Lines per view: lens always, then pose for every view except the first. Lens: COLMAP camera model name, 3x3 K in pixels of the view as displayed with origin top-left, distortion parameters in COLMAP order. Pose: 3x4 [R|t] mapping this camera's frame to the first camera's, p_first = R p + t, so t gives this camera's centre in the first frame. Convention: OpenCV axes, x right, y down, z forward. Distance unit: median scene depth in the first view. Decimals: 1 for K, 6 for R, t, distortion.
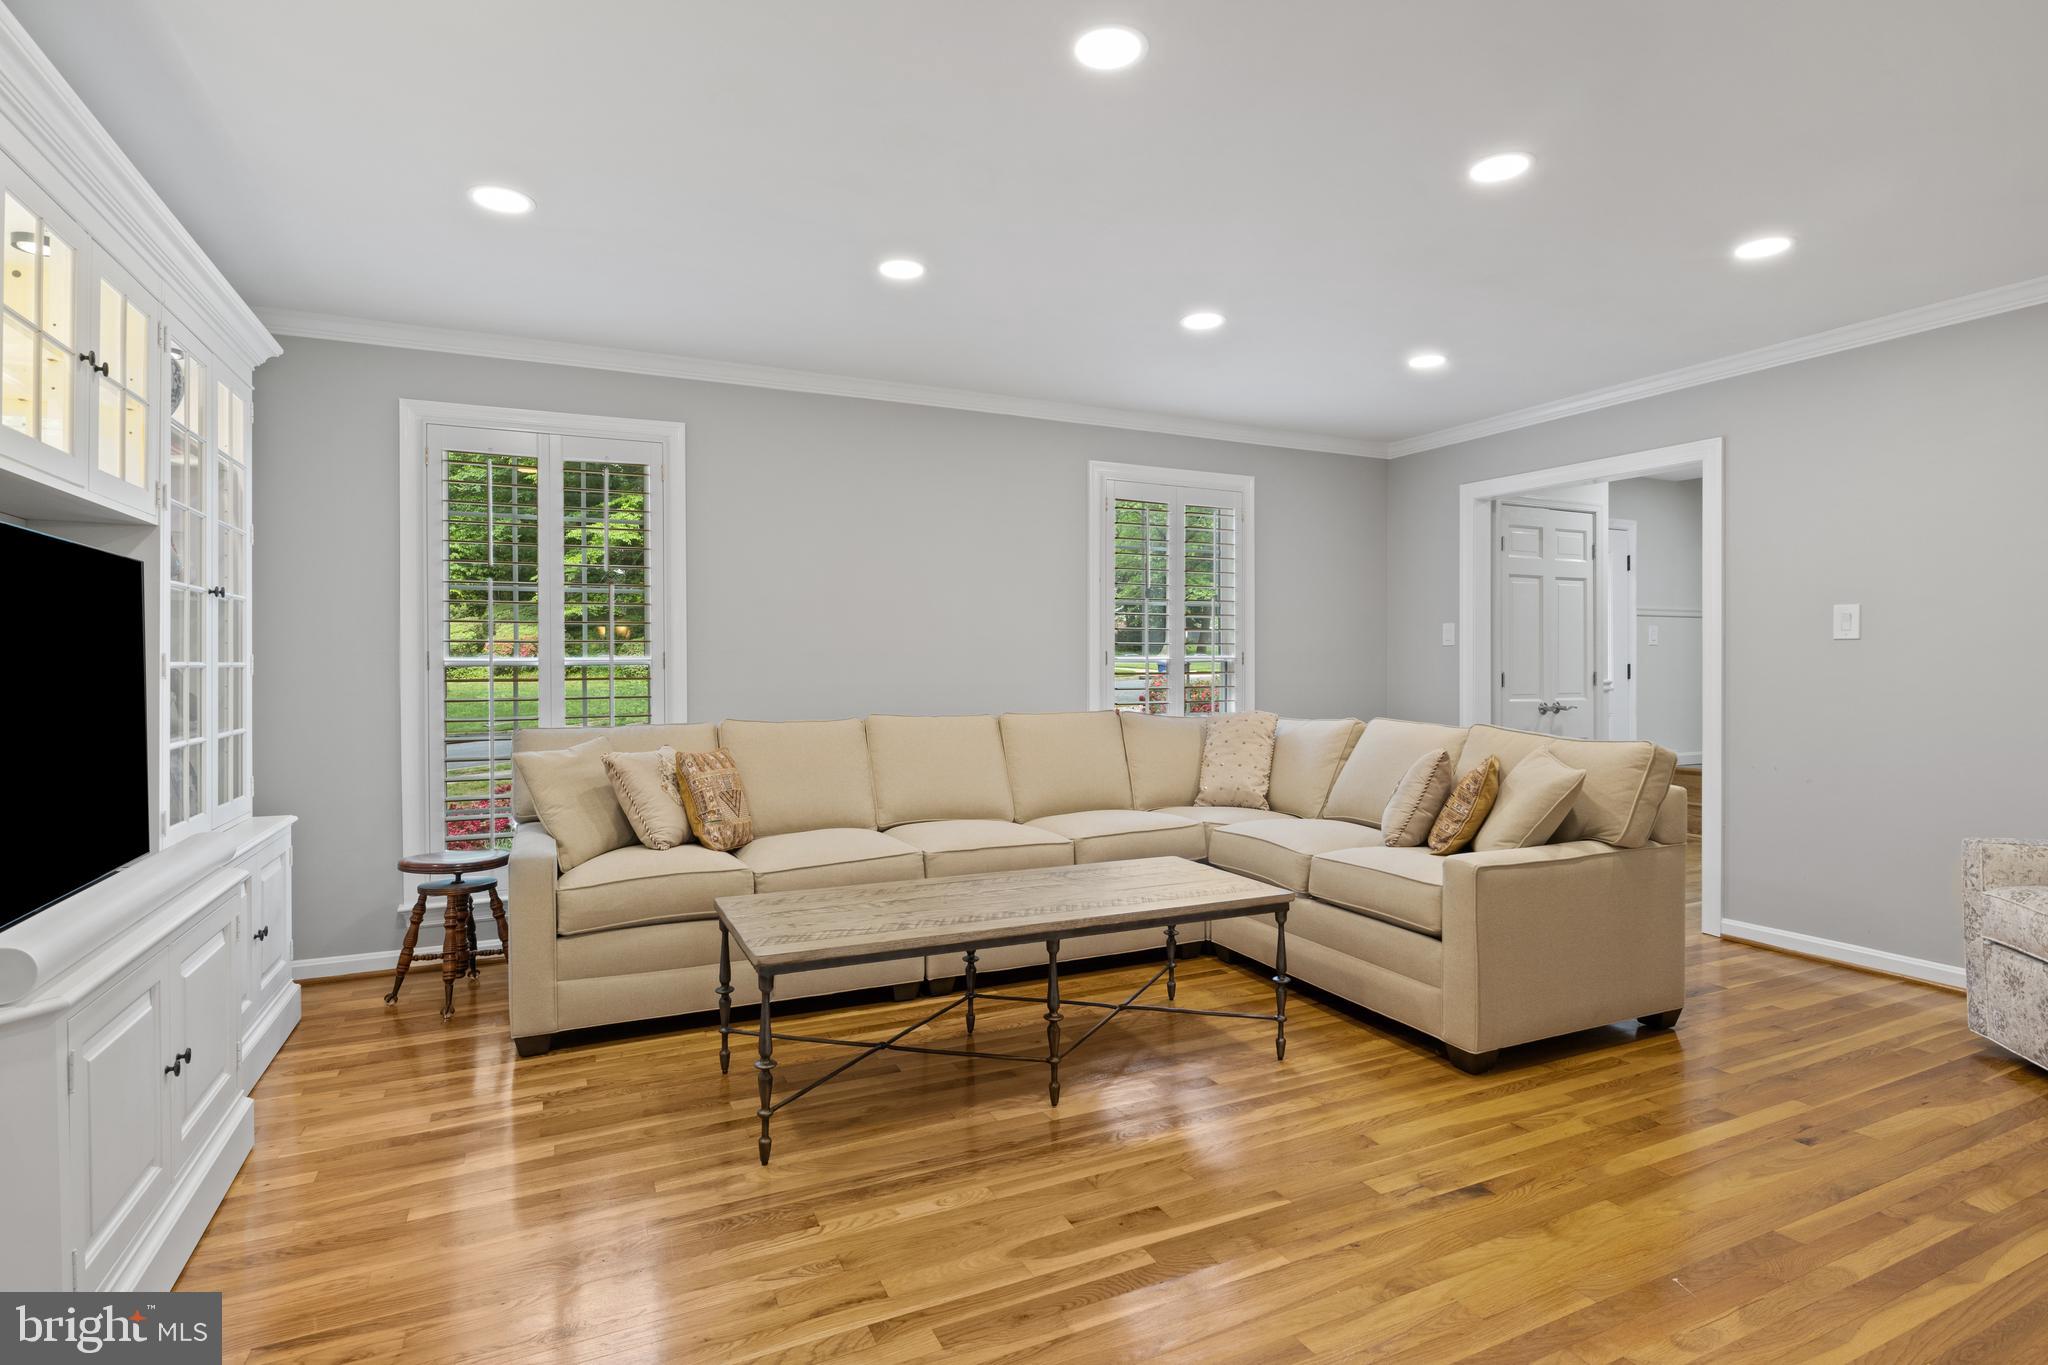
lens RADIAL K [[1019.0, 0, 1023.1], [0, 1019.0, 673.0], [0, 0, 1]] dist [-0.012143, 0.001273]
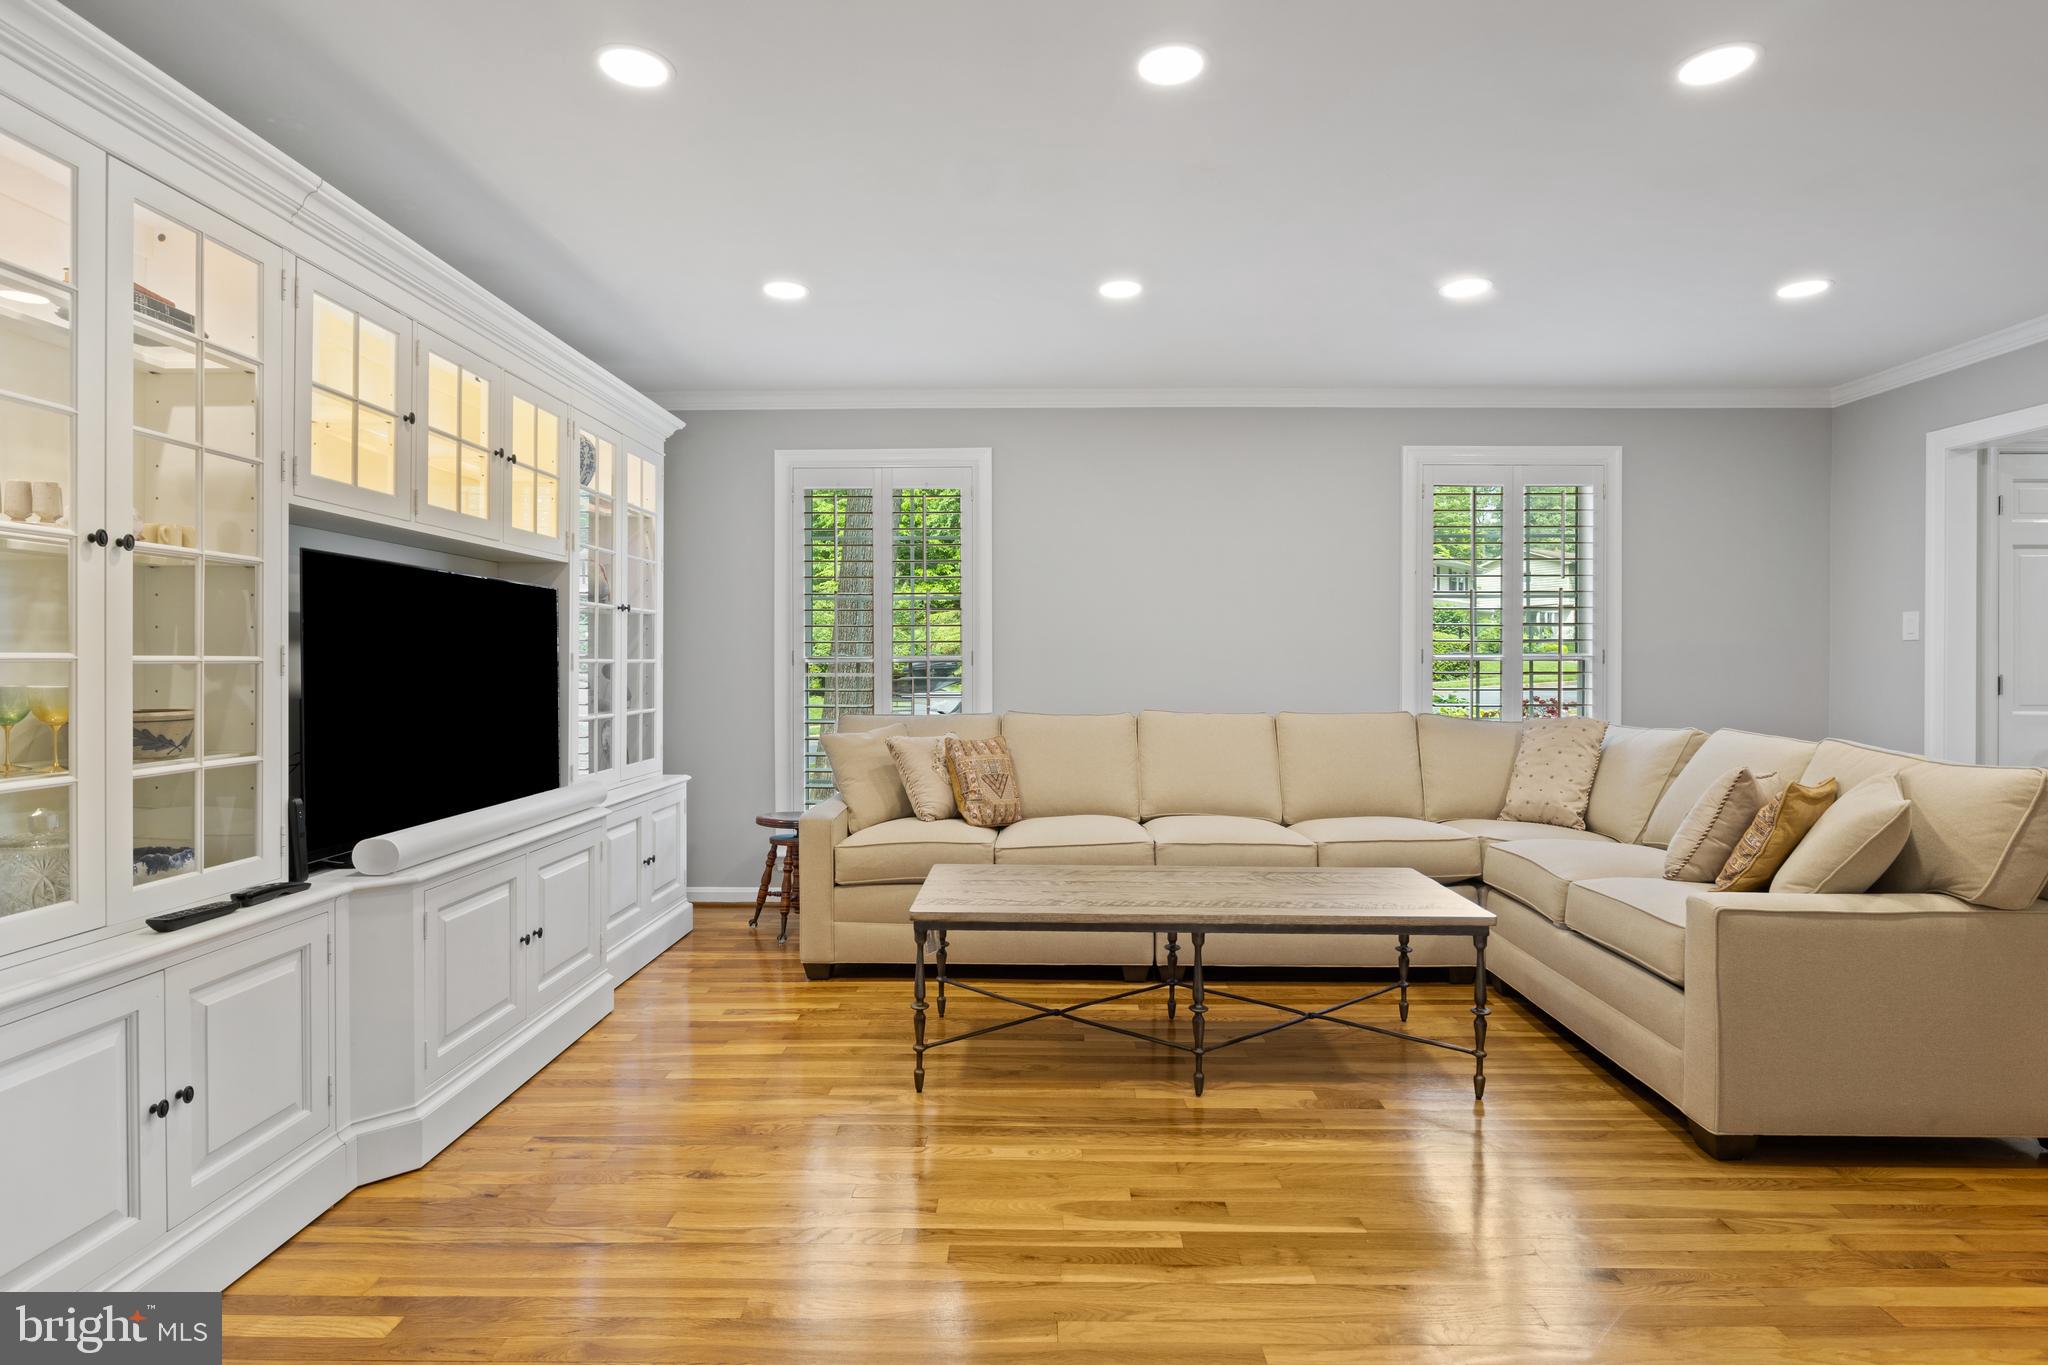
lens RADIAL K [[1019.0, 0, 1026.9], [0, 1019.0, 669.6], [0, 0, 1]] dist [-0.012143, 0.001273]
pose [[0.895396, 0.005826, -0.445232, 0.280950], [-0.006390, 0.999980, 0.000234, -0.000361], [0.445224, 0.002635, 0.895415, 0.008510]]
